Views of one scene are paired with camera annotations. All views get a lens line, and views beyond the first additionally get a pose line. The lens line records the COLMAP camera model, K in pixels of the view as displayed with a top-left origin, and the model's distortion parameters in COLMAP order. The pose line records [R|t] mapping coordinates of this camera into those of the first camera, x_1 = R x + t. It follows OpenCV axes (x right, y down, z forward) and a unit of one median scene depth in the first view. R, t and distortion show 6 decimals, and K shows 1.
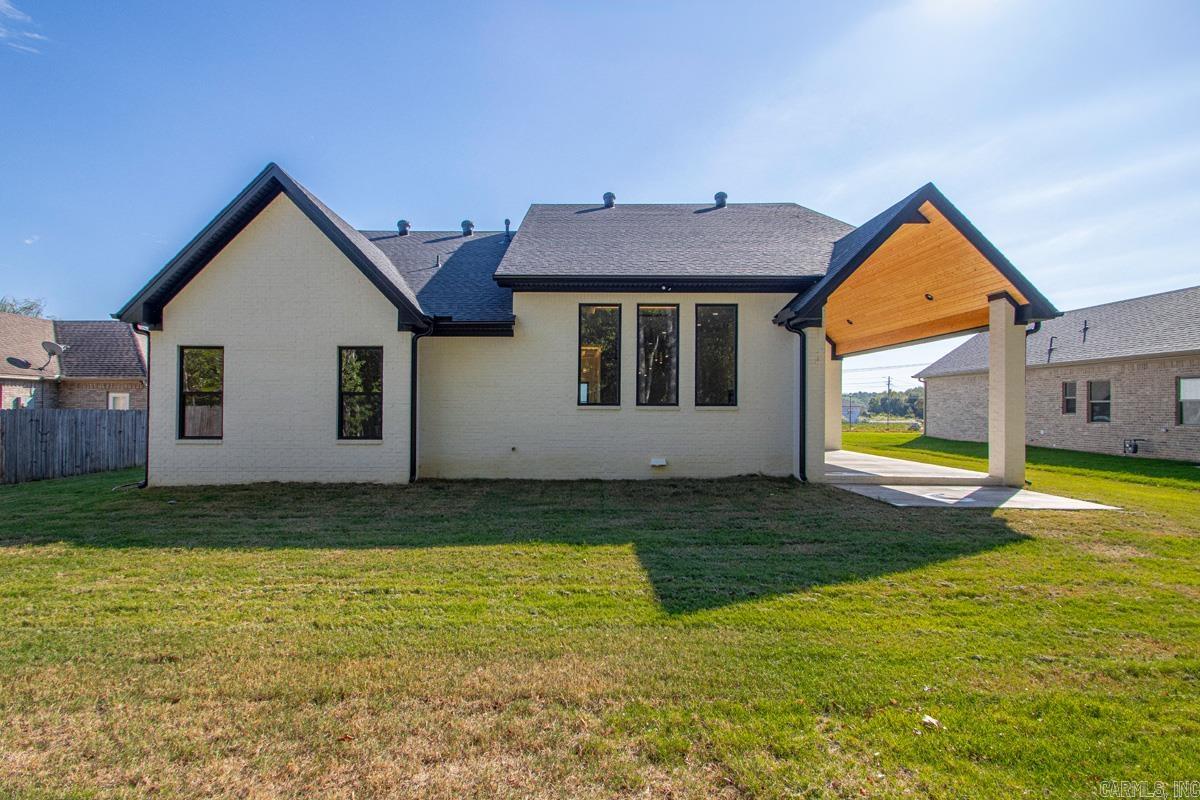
lens RADIAL K [[568.6, 0, 604.3], [0, 568.6, 412.4], [0, 0, 1]] dist [0.024652, -0.020522]
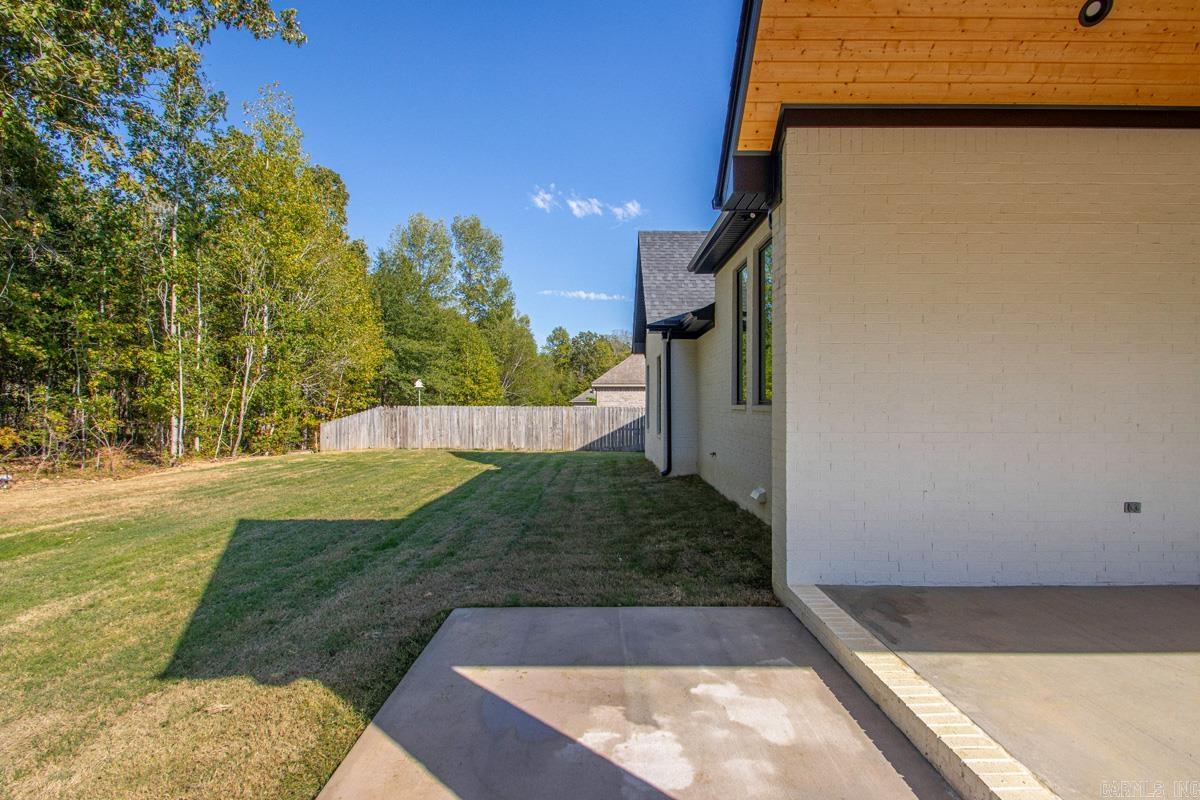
lens RADIAL K [[586.8, 0, 605.5], [0, 586.8, 393.6], [0, 0, 1]] dist [-0.004295, -0.000204]
pose [[-0.015773, -0.022525, -0.999622, 0.753529], [-0.012455, 0.999673, -0.022330, -0.006989], [0.999798, 0.012098, -0.016049, 0.847023]]
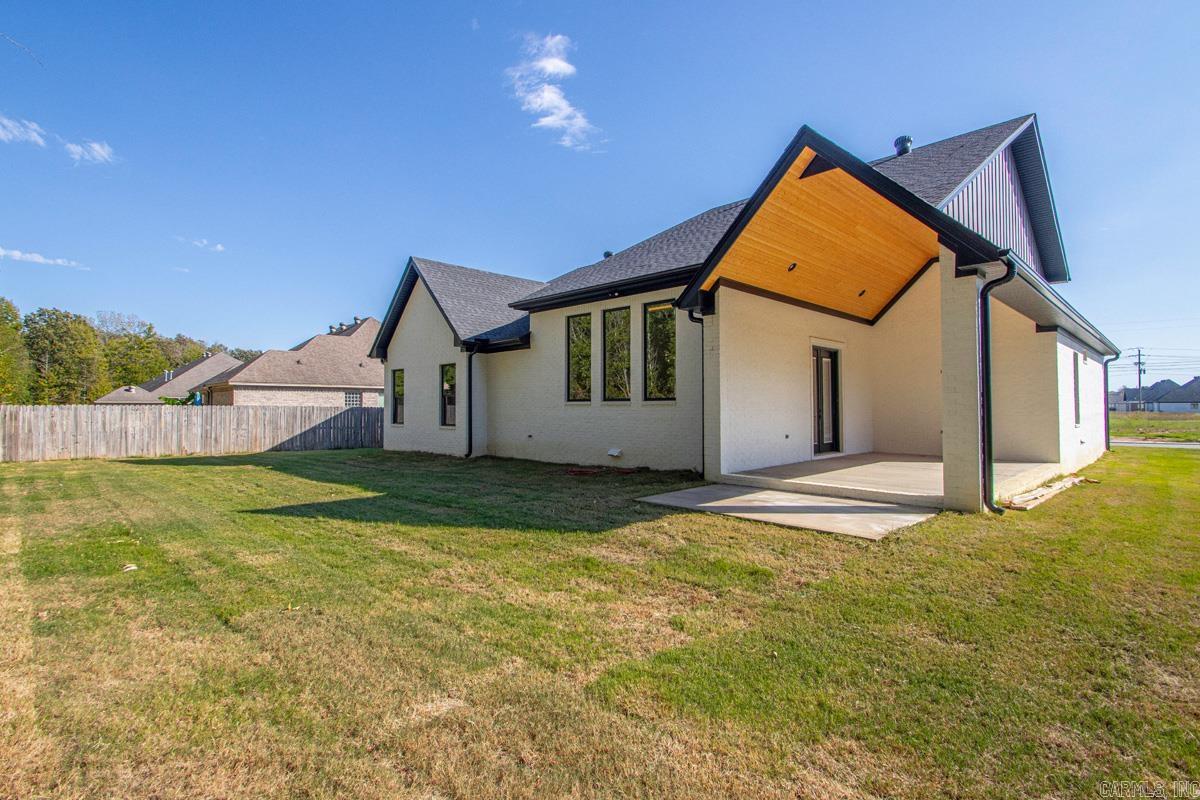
lens RADIAL K [[586.8, 0, 605.5], [0, 586.8, 393.6], [0, 0, 1]] dist [-0.004295, -0.000204]
pose [[0.704003, -0.021446, -0.709873, 0.895468], [-0.003533, 0.999426, -0.033697, 0.012961], [0.710188, 0.026231, 0.703523, 0.194988]]
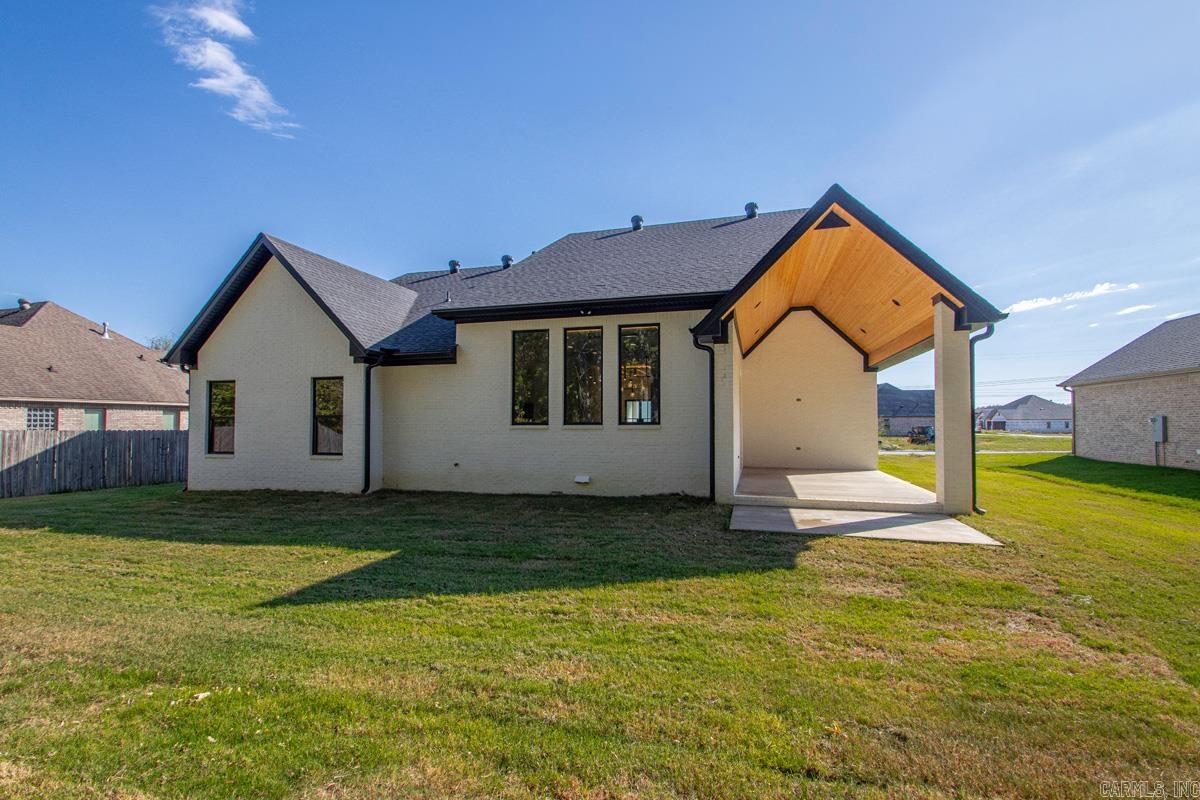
lens RADIAL K [[568.6, 0, 604.3], [0, 568.6, 412.4], [0, 0, 1]] dist [0.024652, -0.020522]
pose [[0.961819, -0.012149, -0.273418, 0.422807], [0.004589, 0.999590, -0.028274, -0.005023], [0.273649, 0.025940, 0.961480, 0.012647]]
